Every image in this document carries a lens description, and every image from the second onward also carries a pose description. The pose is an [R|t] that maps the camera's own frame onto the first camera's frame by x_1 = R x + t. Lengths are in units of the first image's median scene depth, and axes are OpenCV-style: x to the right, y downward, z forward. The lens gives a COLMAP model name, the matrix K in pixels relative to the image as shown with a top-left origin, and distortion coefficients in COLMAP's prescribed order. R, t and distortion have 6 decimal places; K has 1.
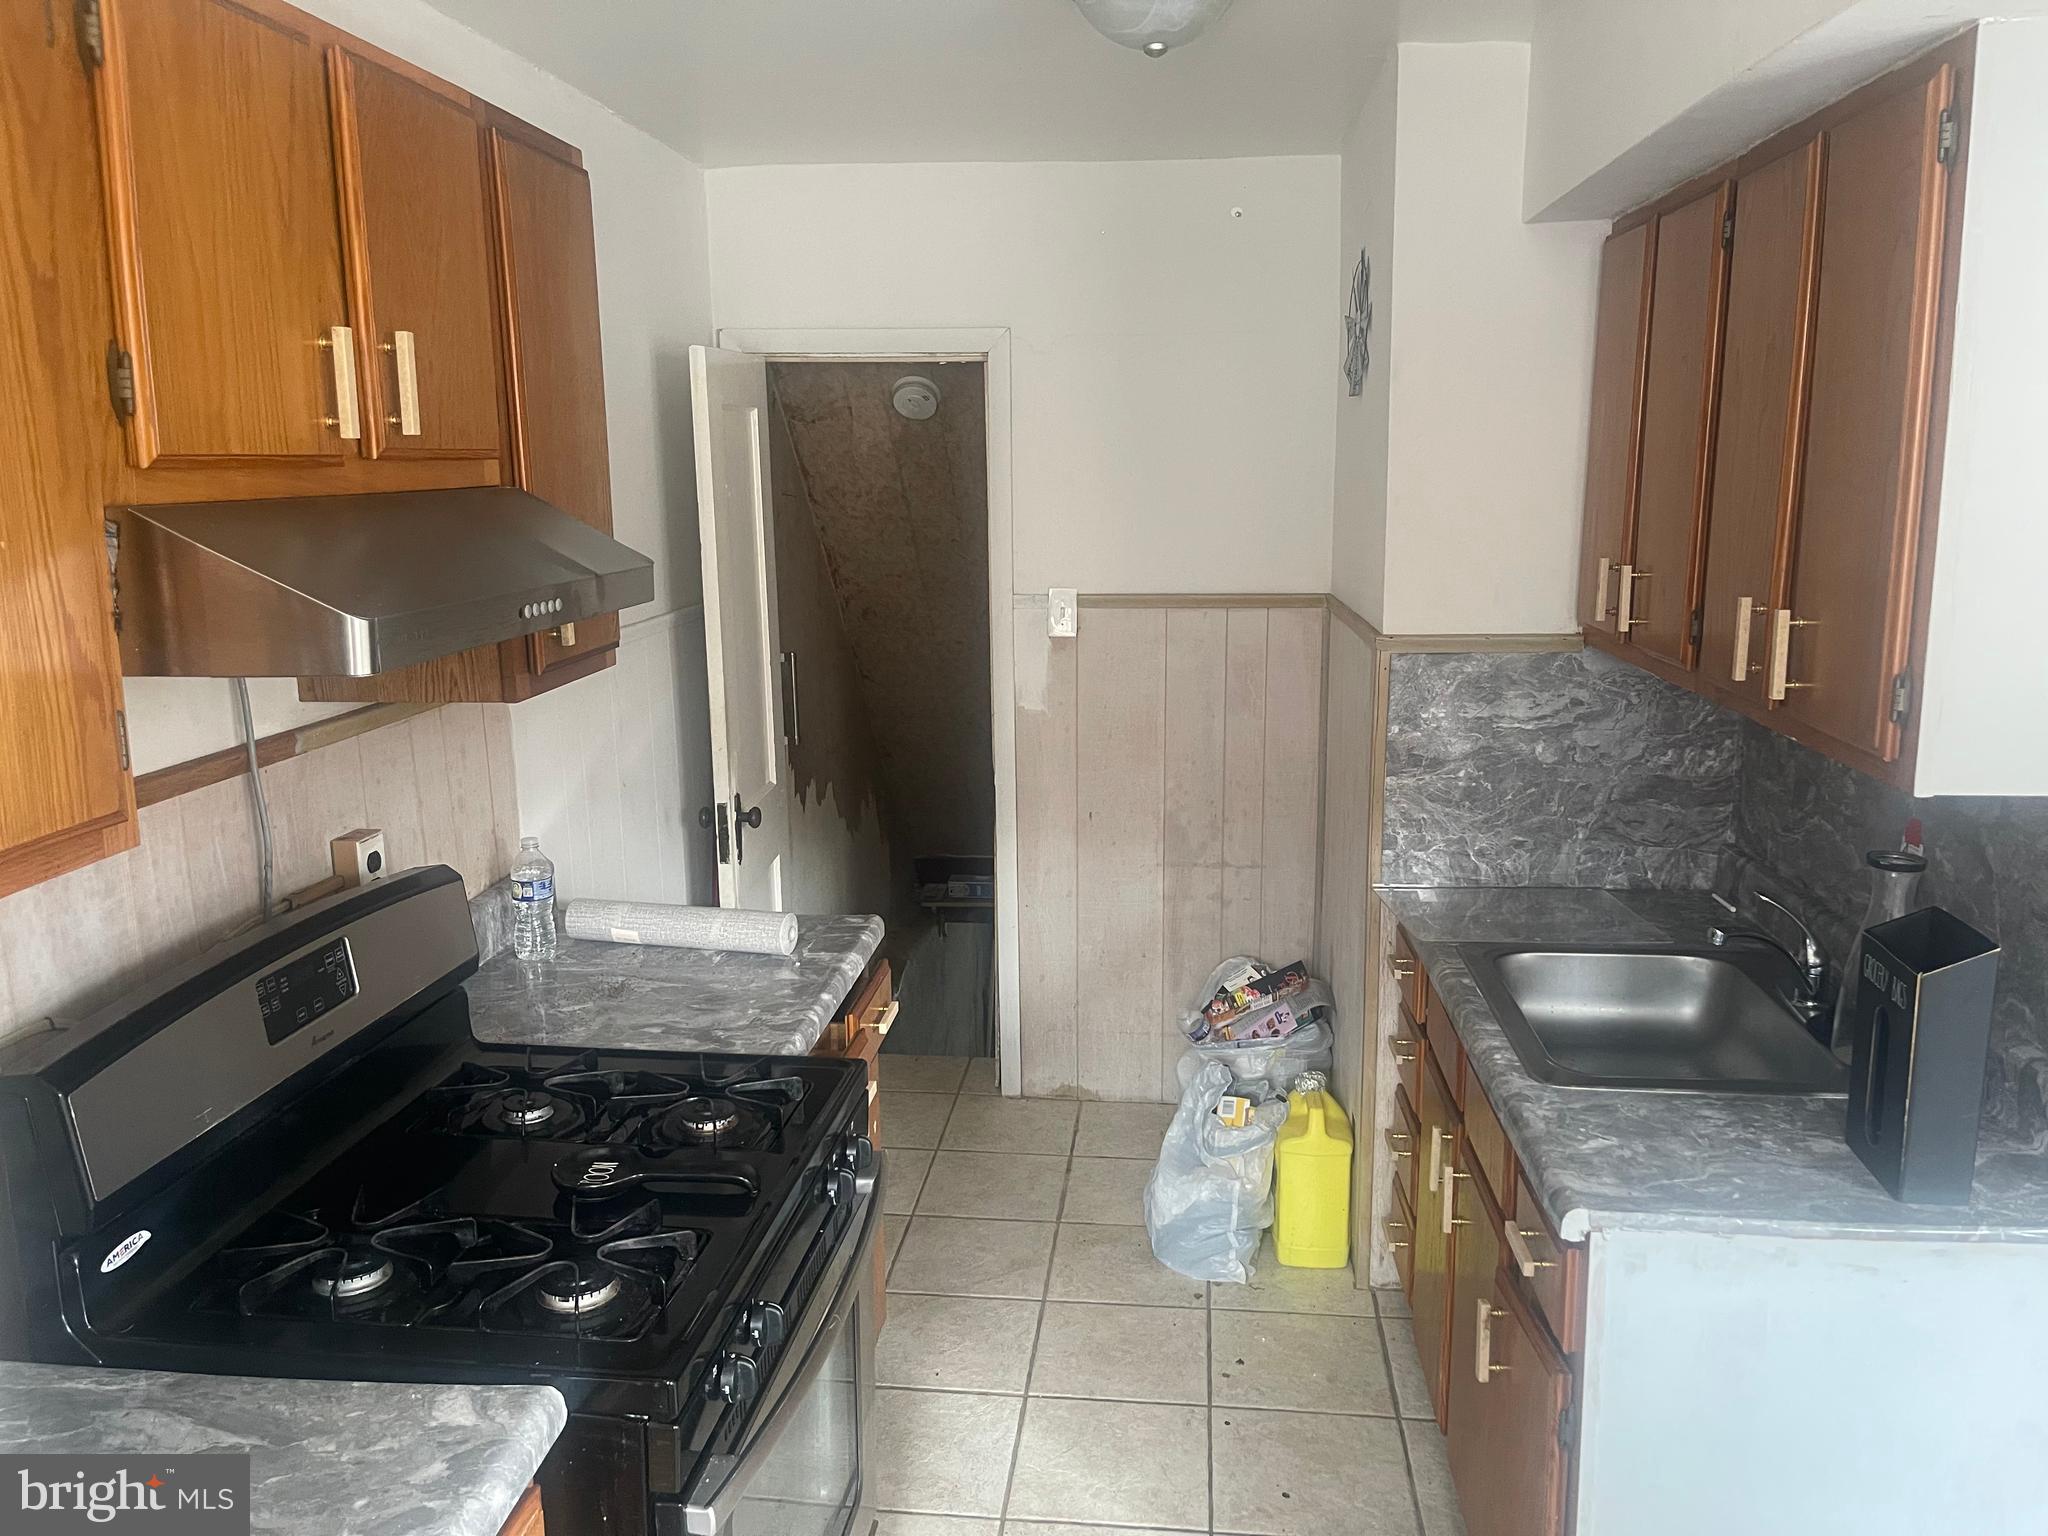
lens RADIAL K [[1549.1, 0, 1024.0], [0, 1549.1, 768.0], [0, 0, 1]] dist [0.073802, -0.096349]
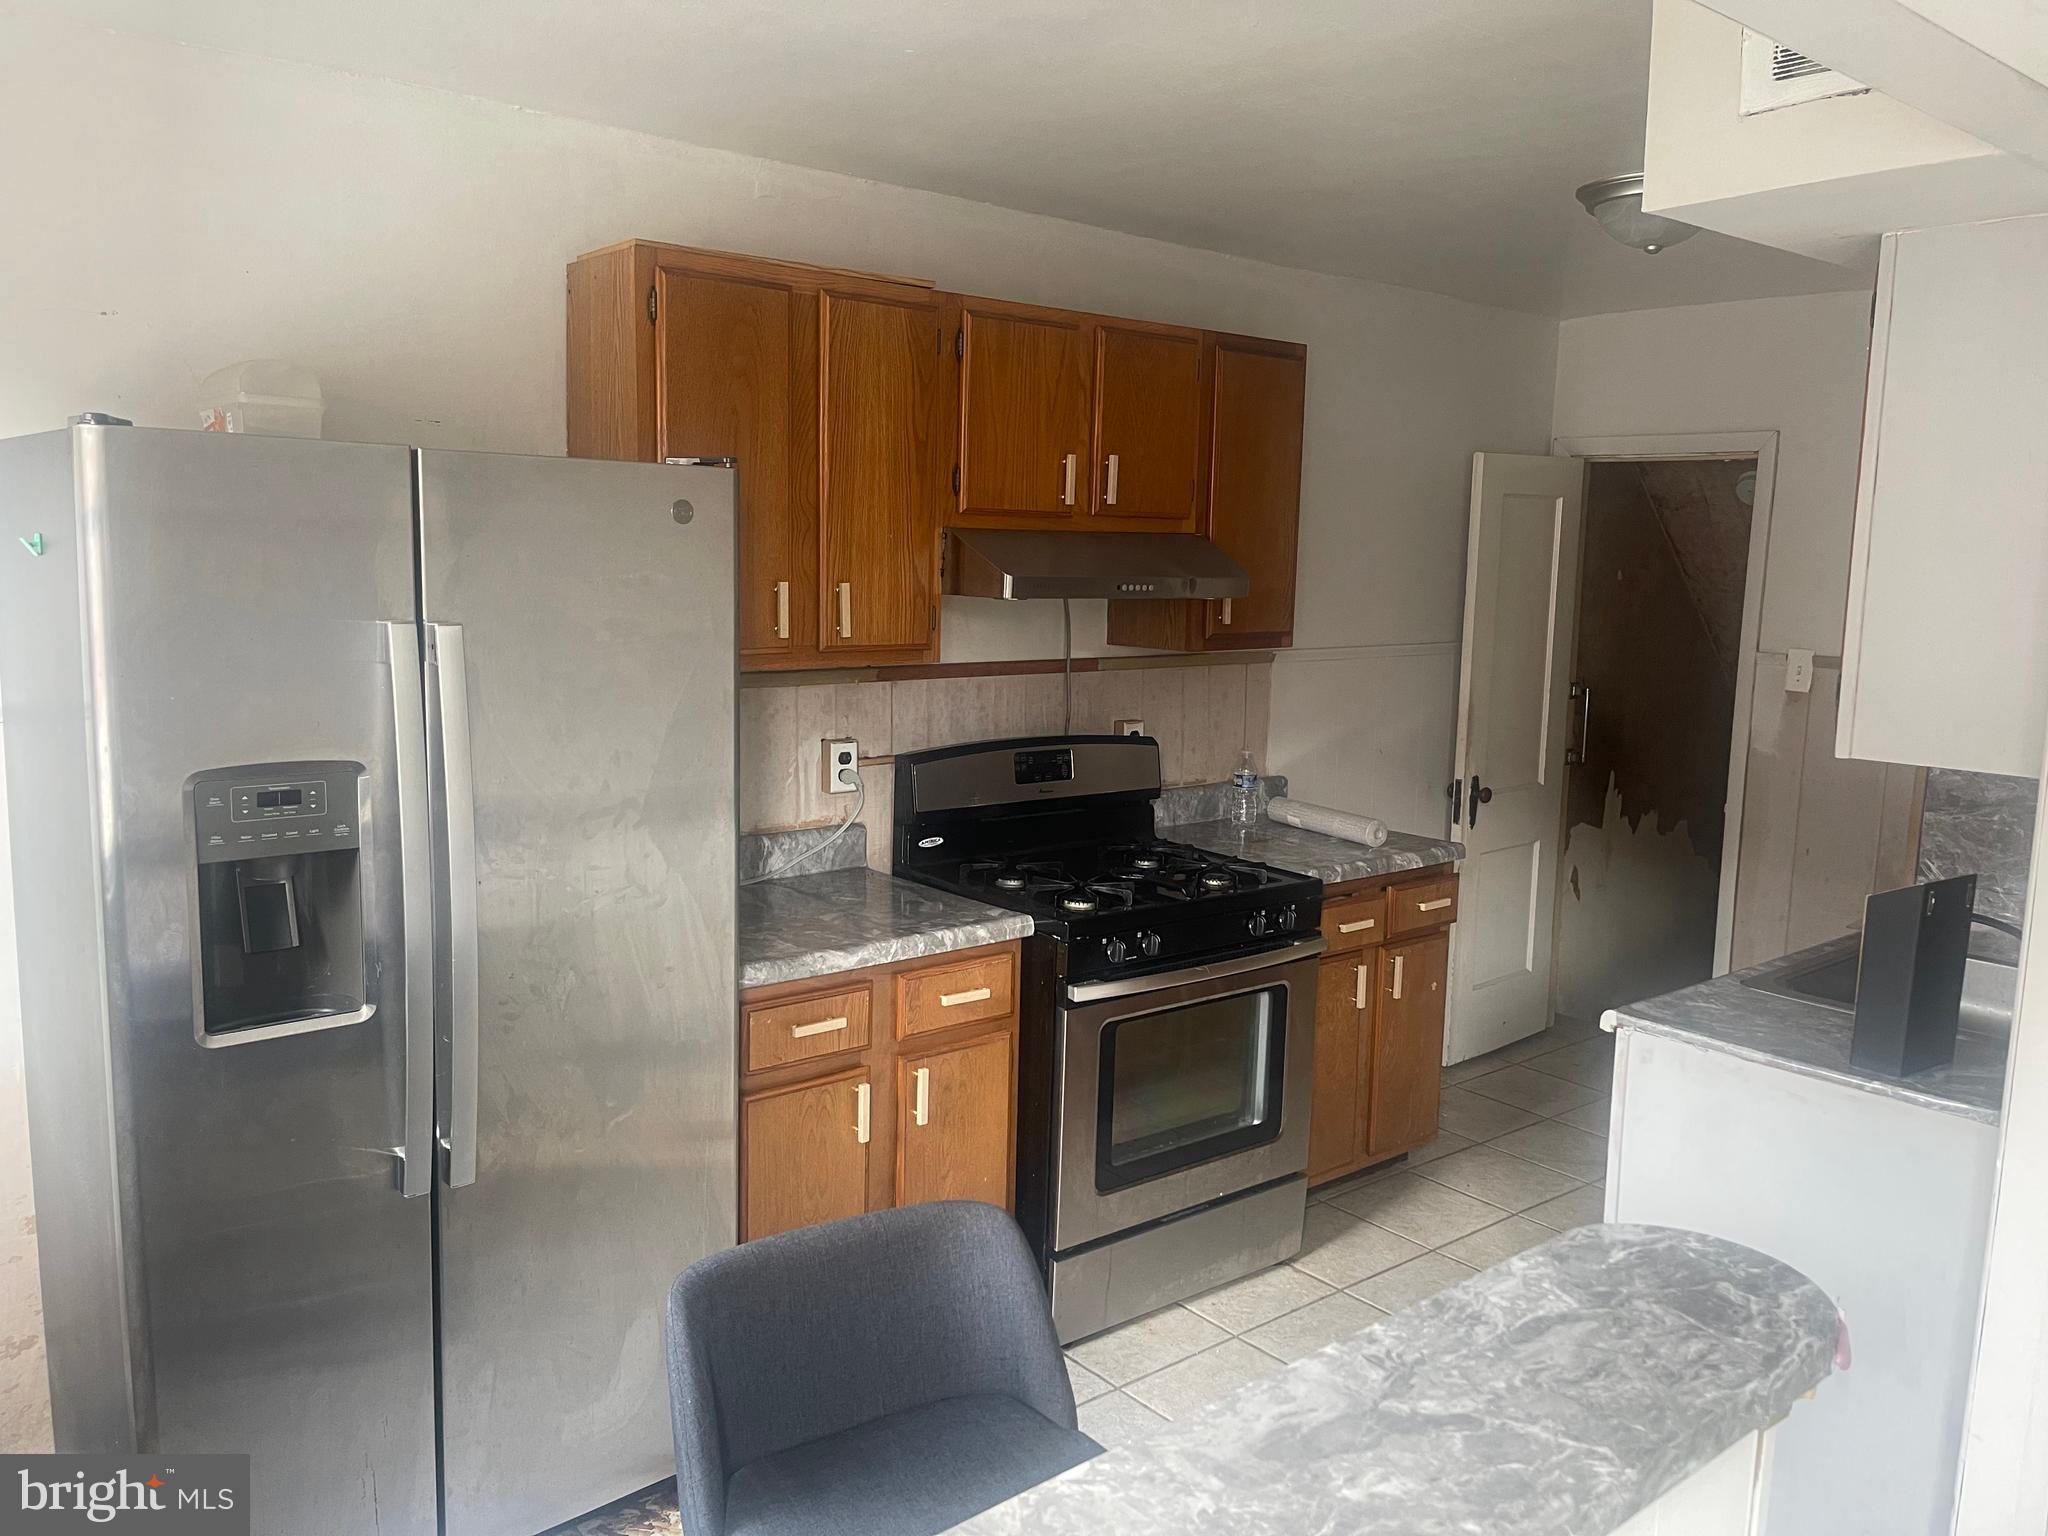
lens RADIAL K [[1549.1, 0, 1024.0], [0, 1549.1, 768.0], [0, 0, 1]] dist [0.073802, -0.096349]
pose [[0.706880, 0.125621, -0.696089, 0.890835], [-0.168336, 0.985705, 0.006942, 0.122590], [0.687010, 0.112270, 0.717922, -0.464640]]
